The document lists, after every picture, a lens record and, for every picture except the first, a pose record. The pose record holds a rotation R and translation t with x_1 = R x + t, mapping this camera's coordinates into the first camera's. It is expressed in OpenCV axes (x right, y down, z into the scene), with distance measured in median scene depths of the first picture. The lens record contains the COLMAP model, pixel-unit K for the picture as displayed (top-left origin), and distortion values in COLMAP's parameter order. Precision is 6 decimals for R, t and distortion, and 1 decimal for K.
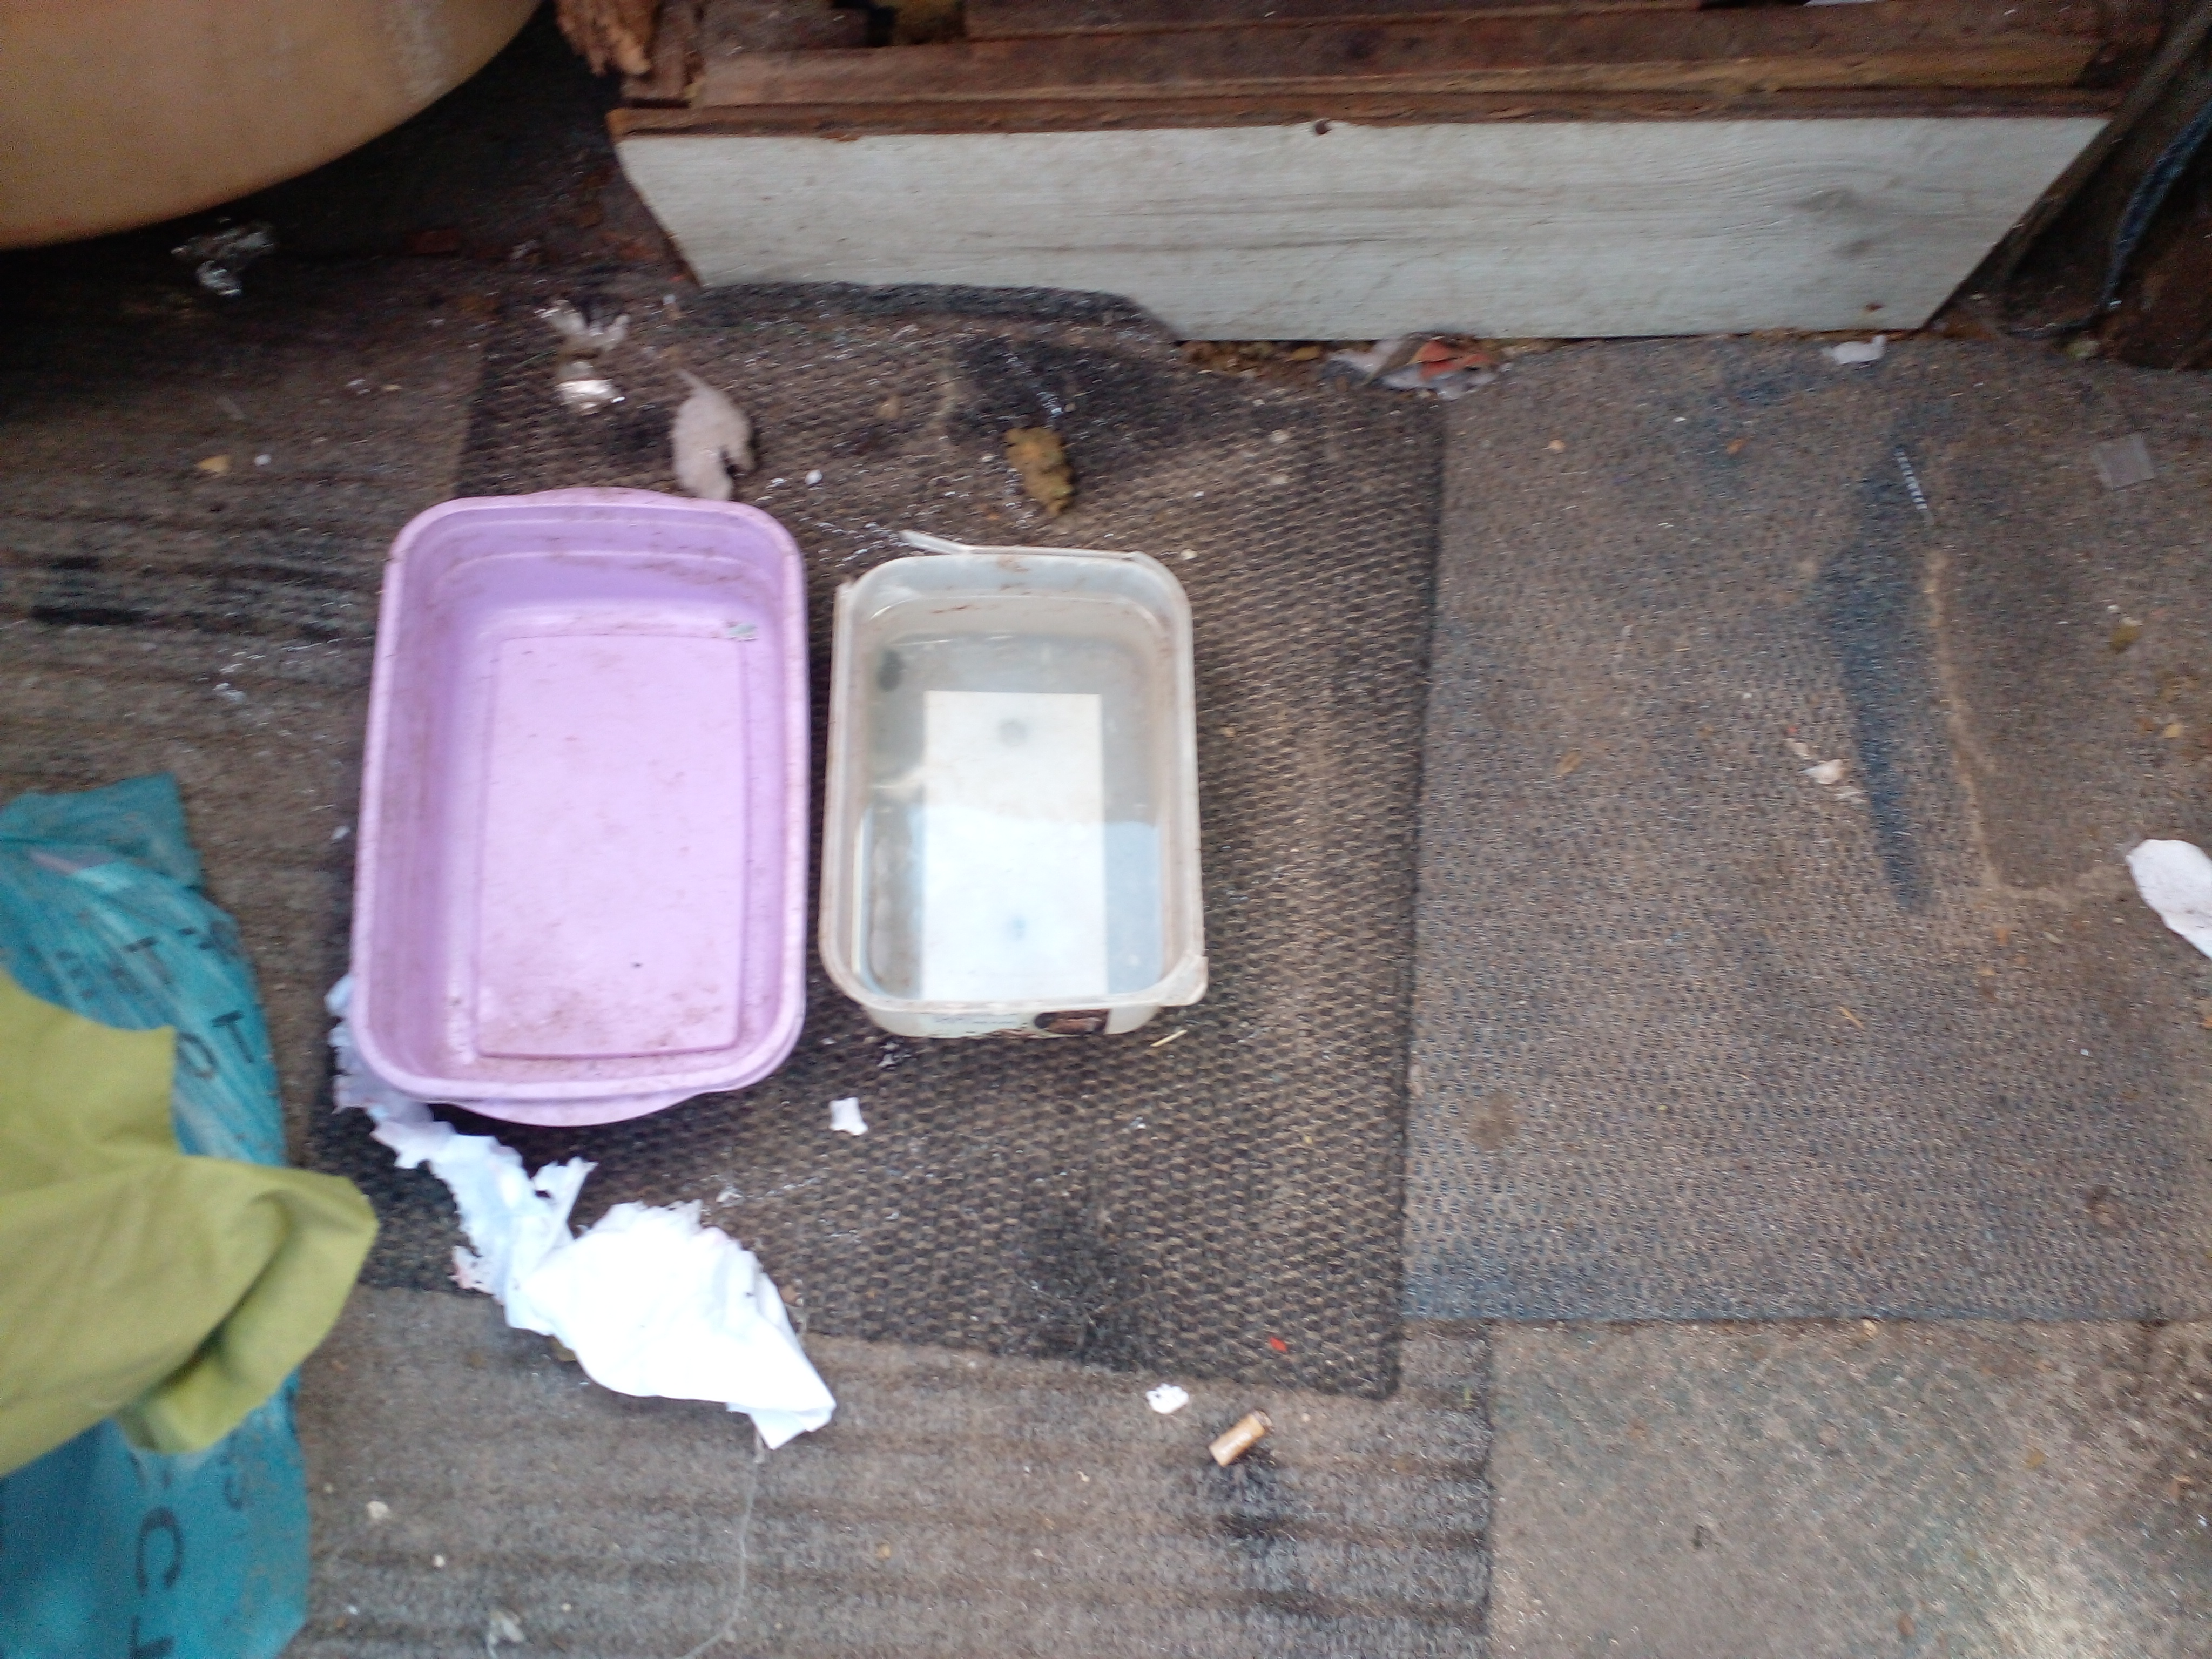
lens RADIAL K [[1721.7, 0, 1106.0], [0, 1721.7, 829.5], [0, 0, 1]] dist [0.117458, -0.287716]
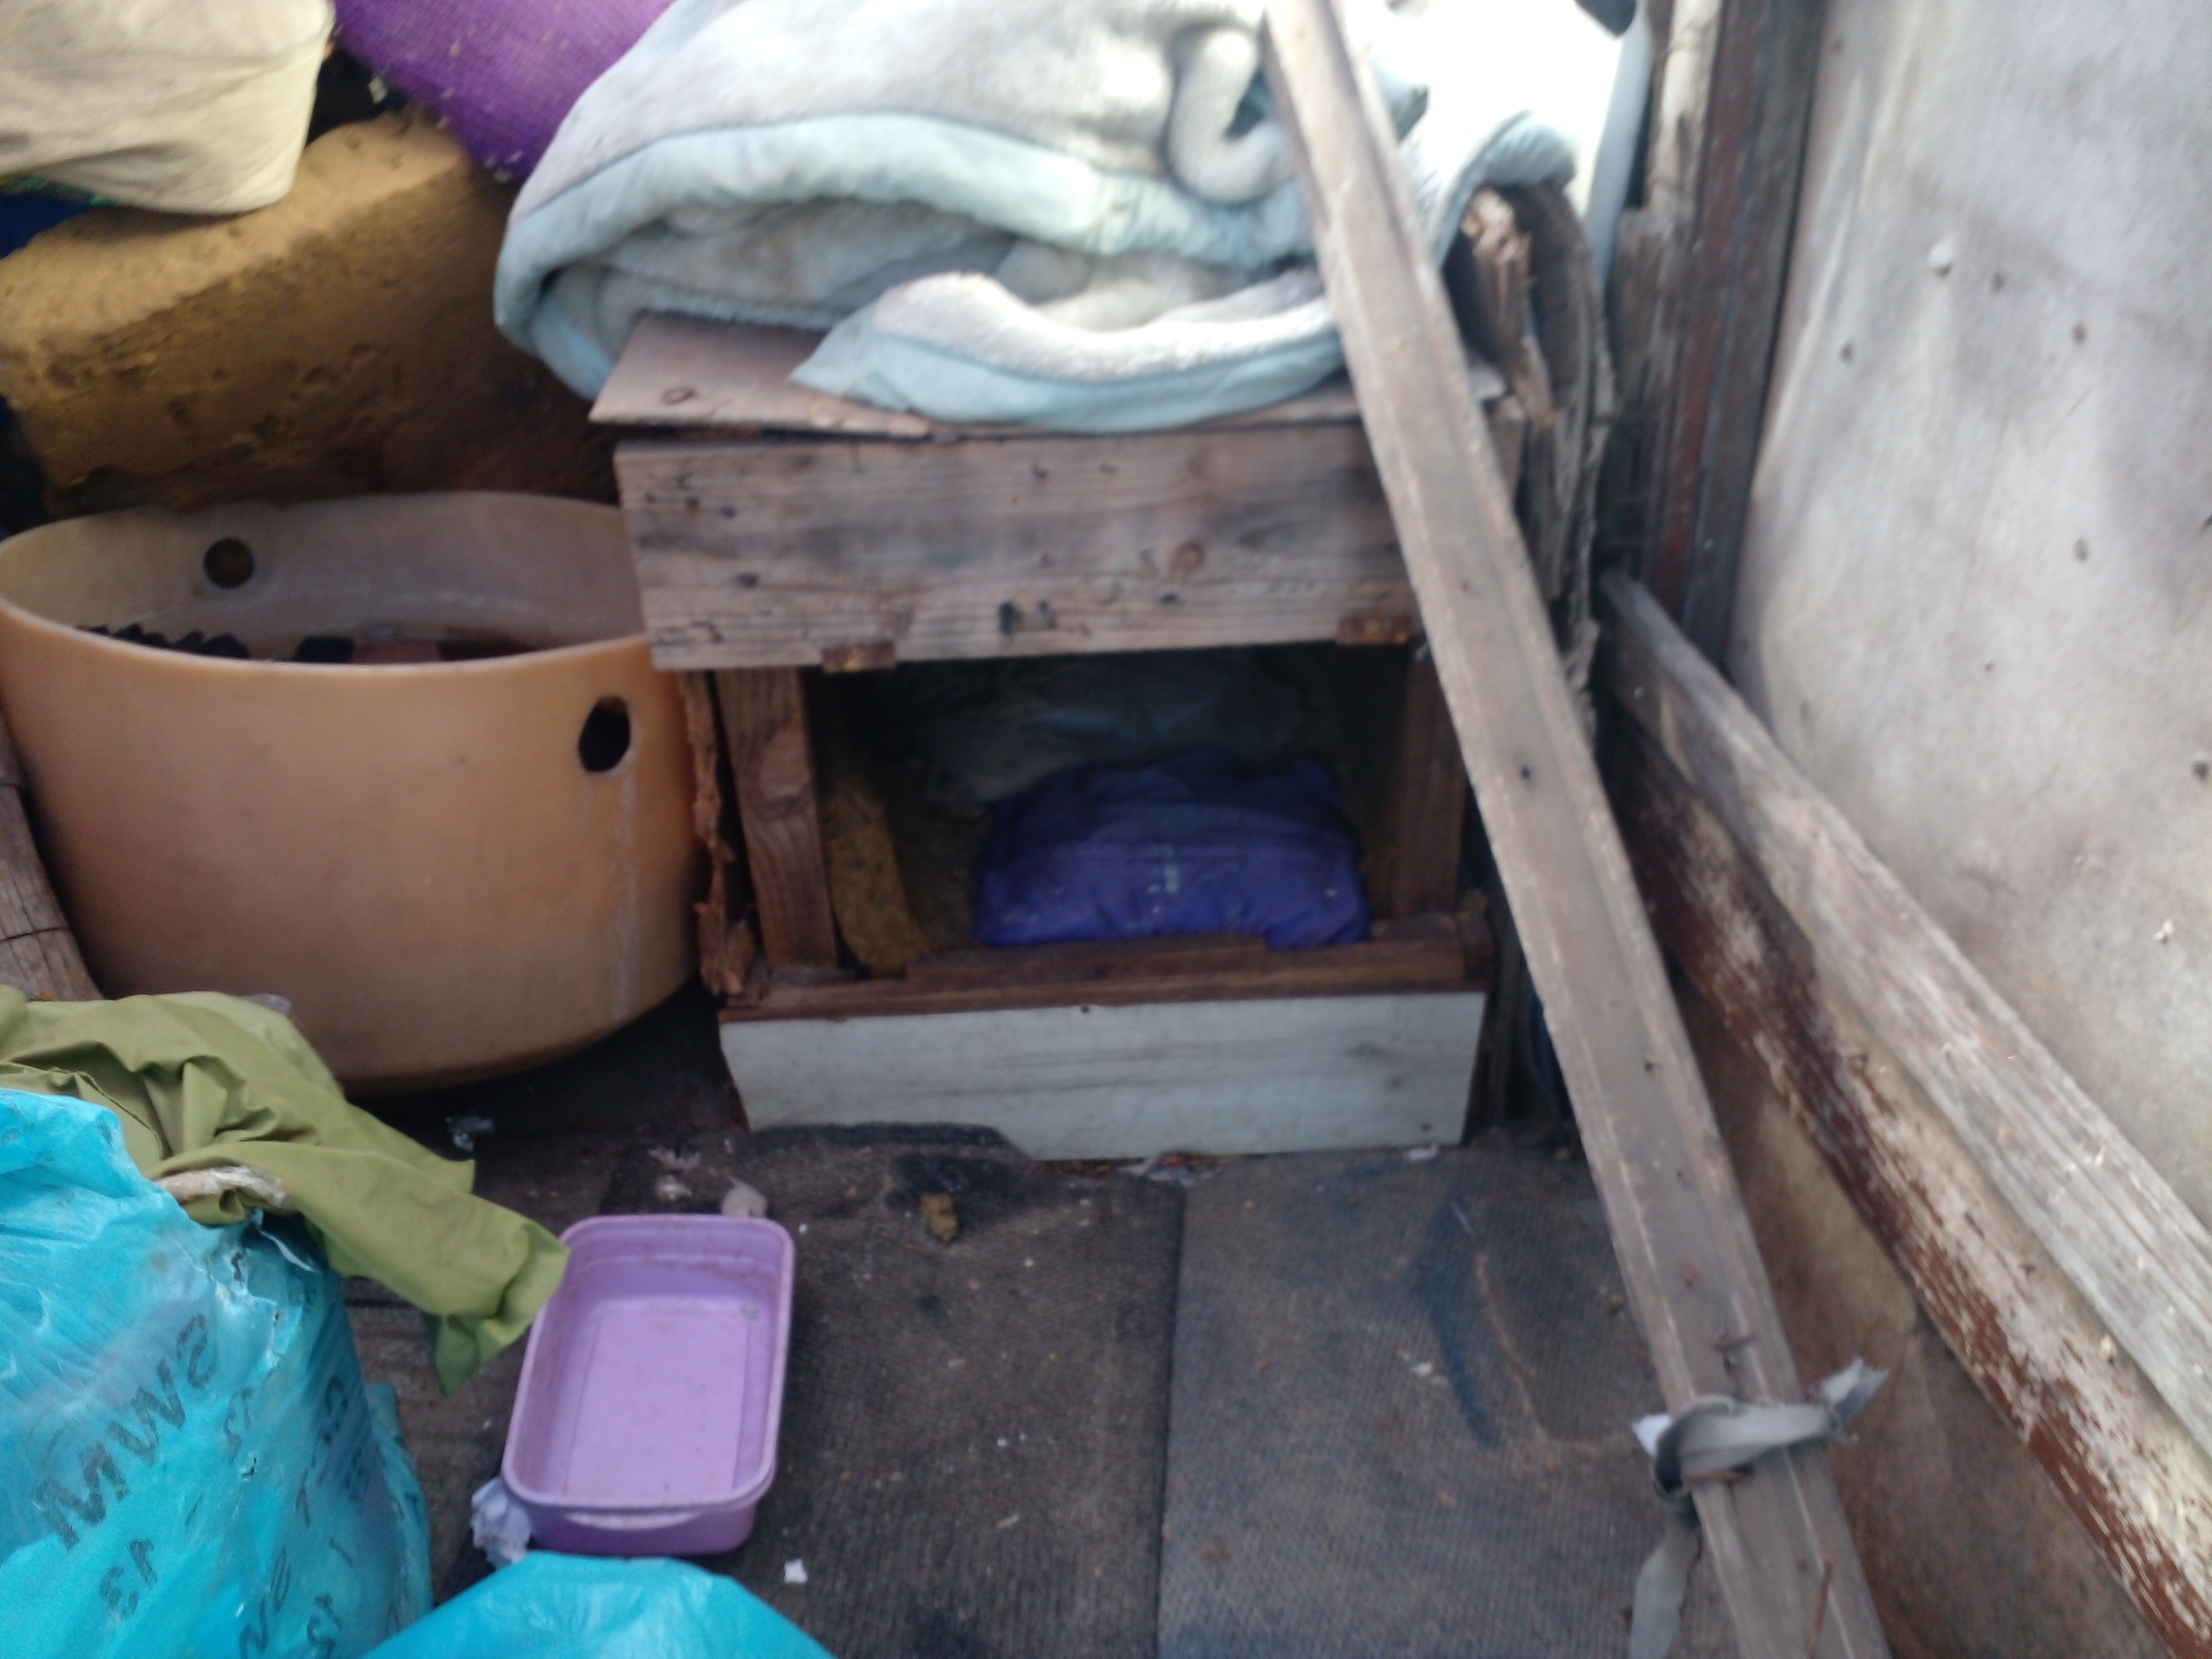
lens RADIAL K [[1877.9, 0, 1106.0], [0, 1877.9, 829.5], [0, 0, 1]] dist [-0.002785, -0.016302]
pose [[0.999701, -0.015926, 0.018566, 0.096713], [0.024167, 0.760399, -0.649006, 0.704341], [-0.003781, 0.649261, 0.760557, -0.636122]]
